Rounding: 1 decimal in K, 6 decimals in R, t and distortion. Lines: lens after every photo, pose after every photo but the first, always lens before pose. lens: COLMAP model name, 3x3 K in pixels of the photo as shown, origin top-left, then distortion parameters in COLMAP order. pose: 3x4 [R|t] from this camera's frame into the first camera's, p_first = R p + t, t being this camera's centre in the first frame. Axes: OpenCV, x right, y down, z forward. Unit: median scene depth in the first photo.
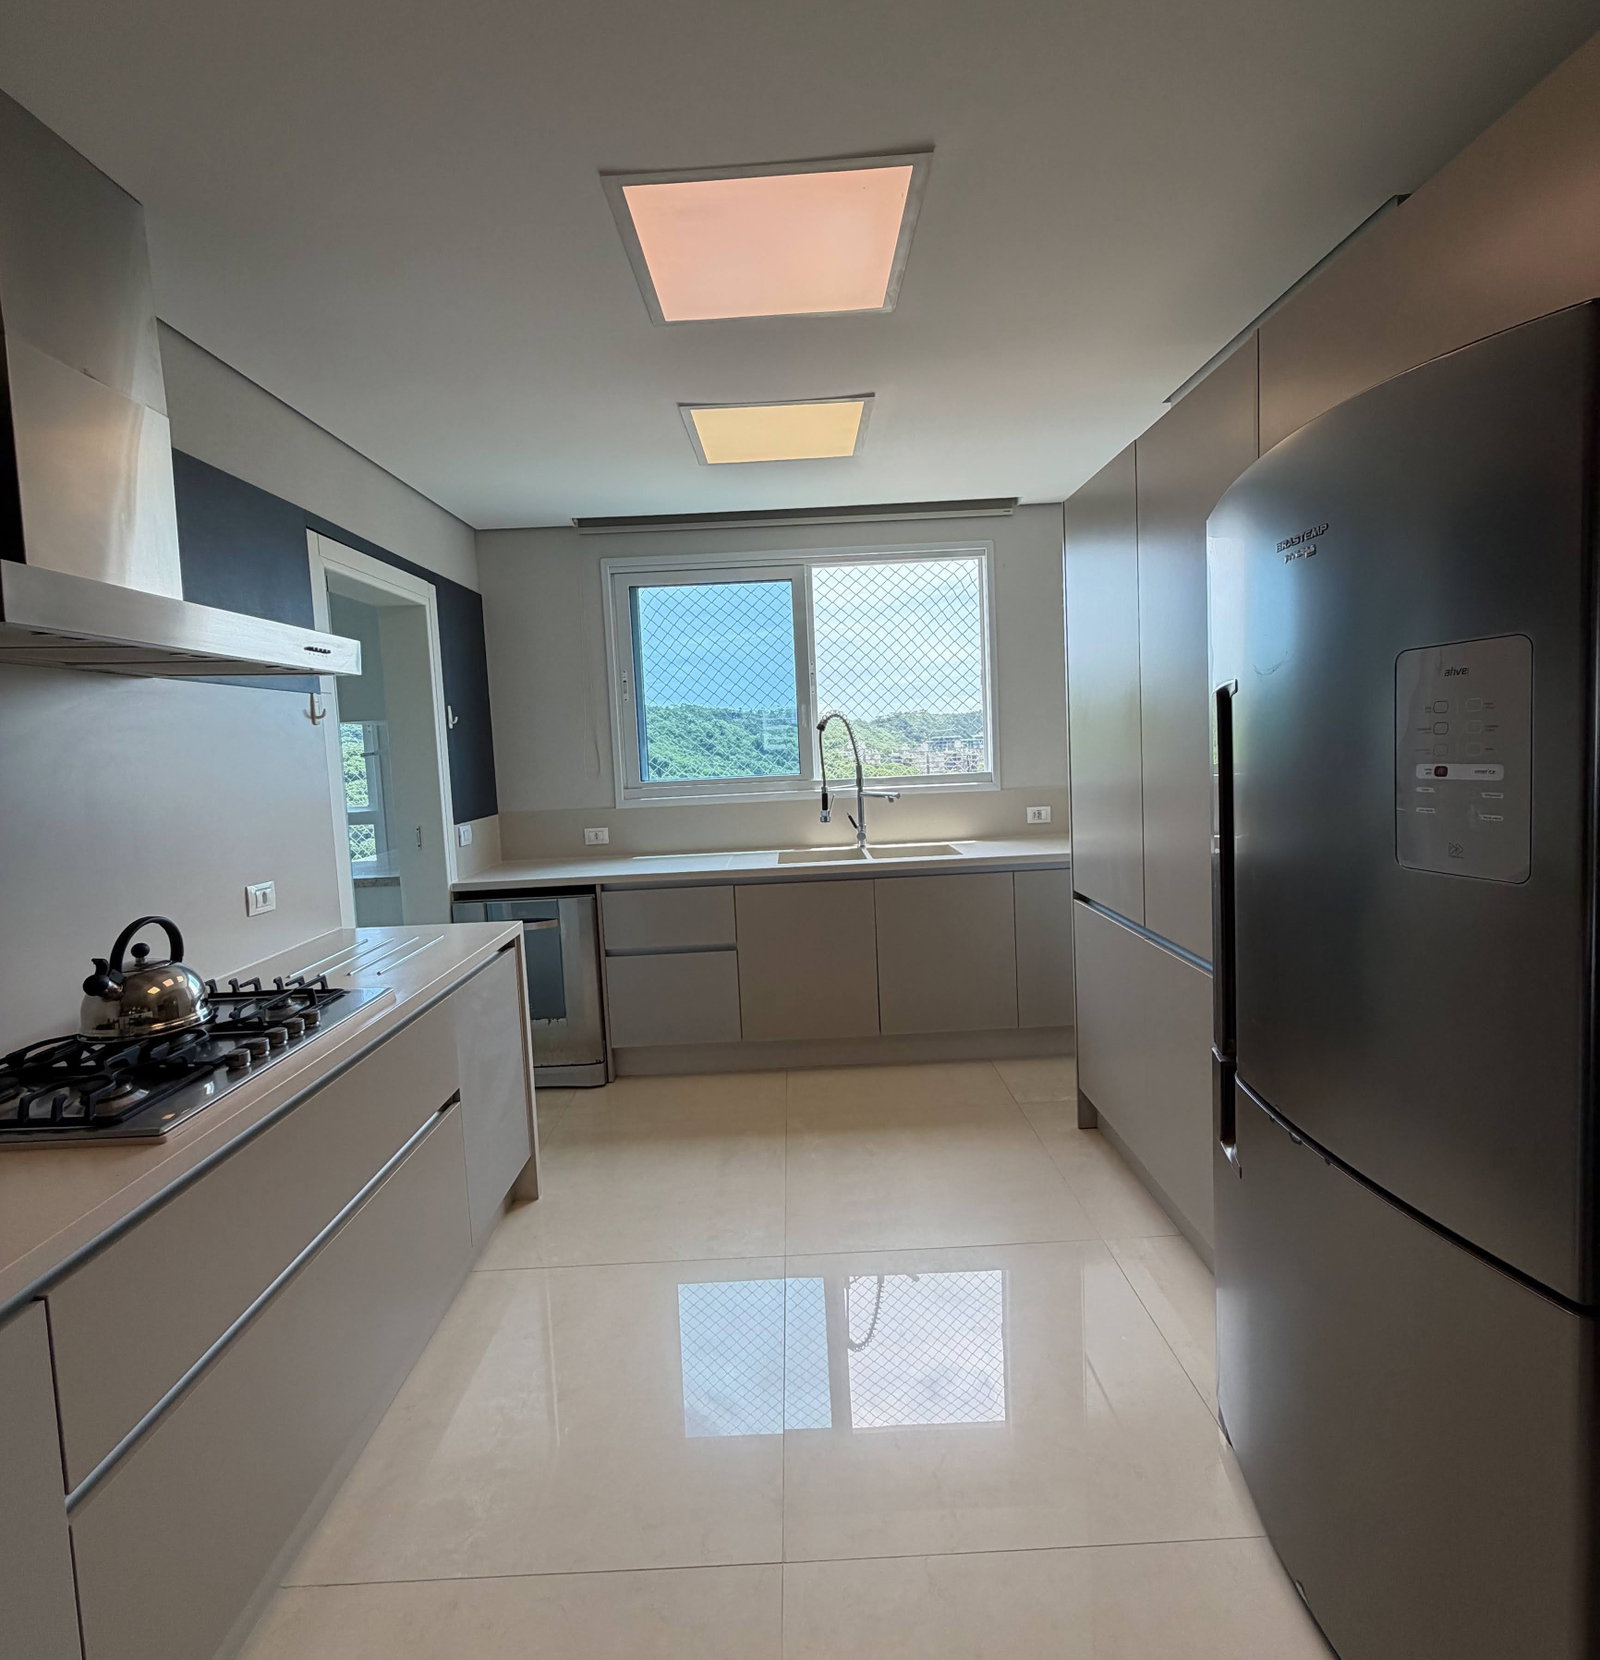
lens RADIAL K [[839.4, 0, 797.2], [0, 839.4, 814.6], [0, 0, 1]] dist [0.002903, 0.000135]
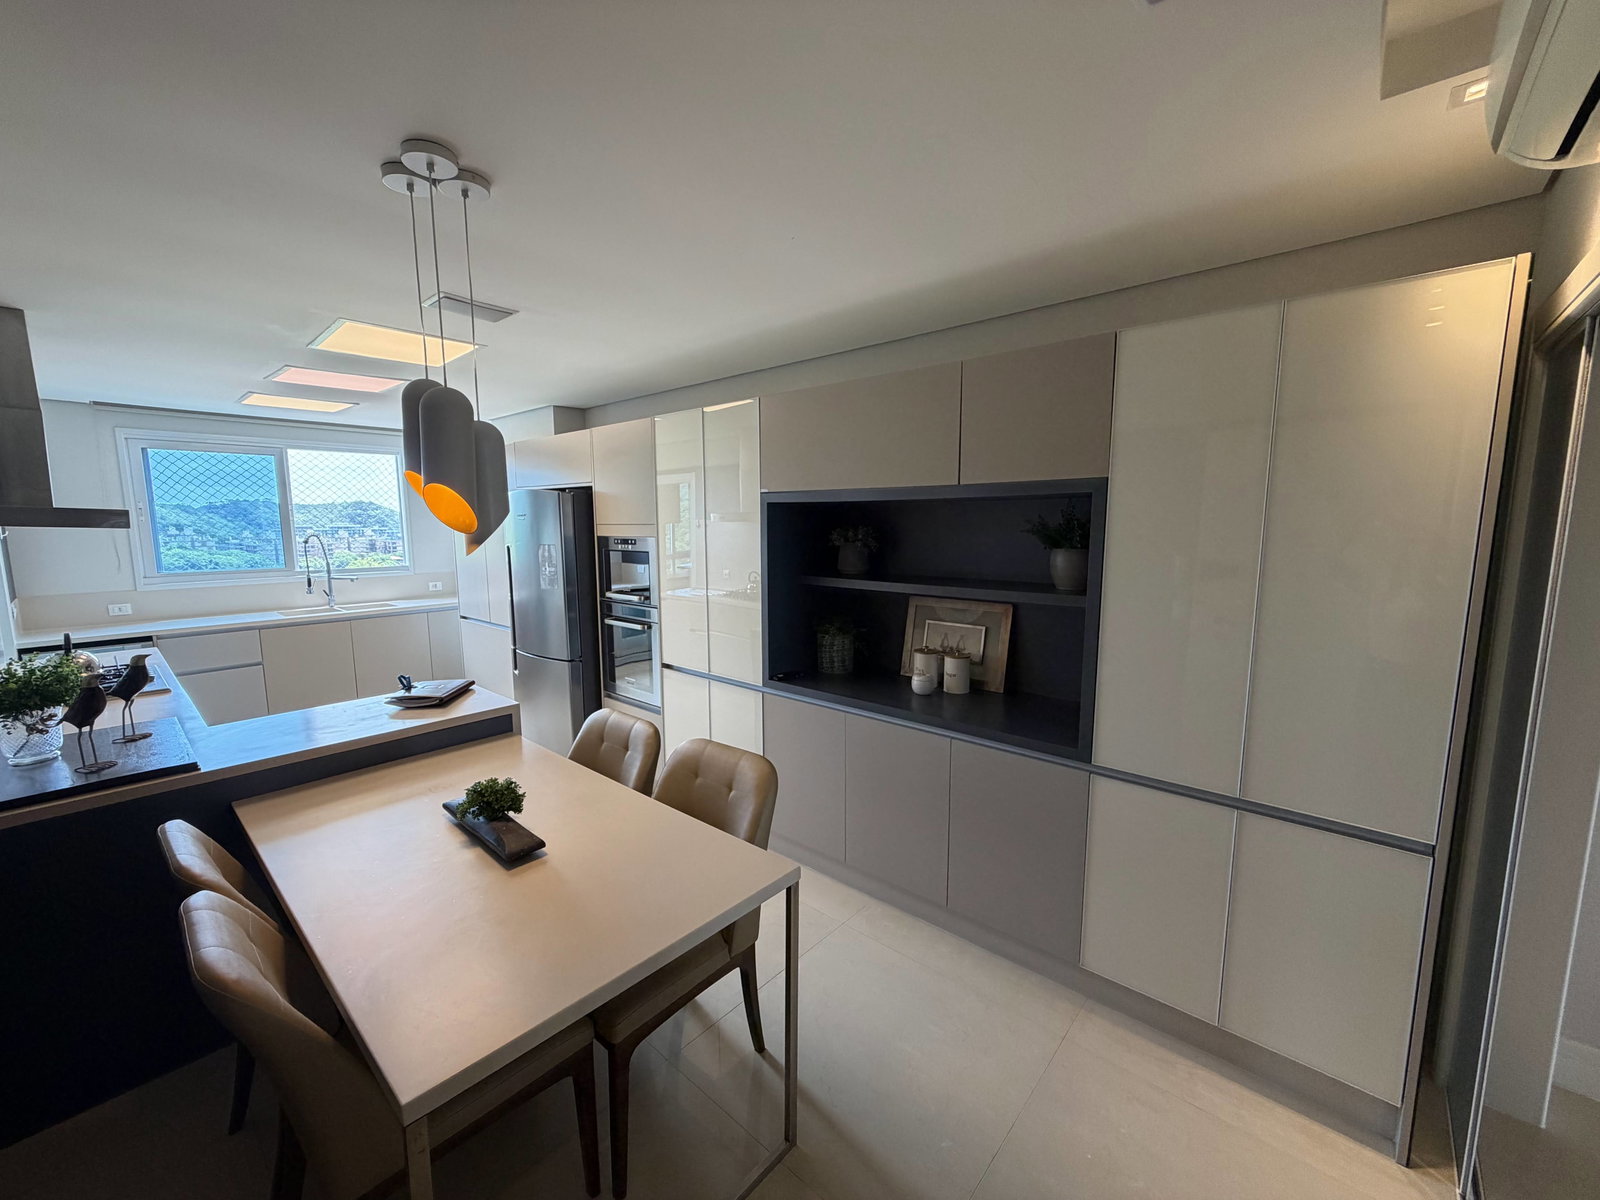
lens RADIAL K [[639.2, 0, 798.6], [0, 639.2, 599.3], [0, 0, 1]] dist [-0.001084, -0.000065]
pose [[0.668222, -0.047679, 0.742432, -0.278197], [0.038368, 0.998825, 0.029611, 0.020210], [-0.742972, 0.008699, 0.669266, -0.691789]]
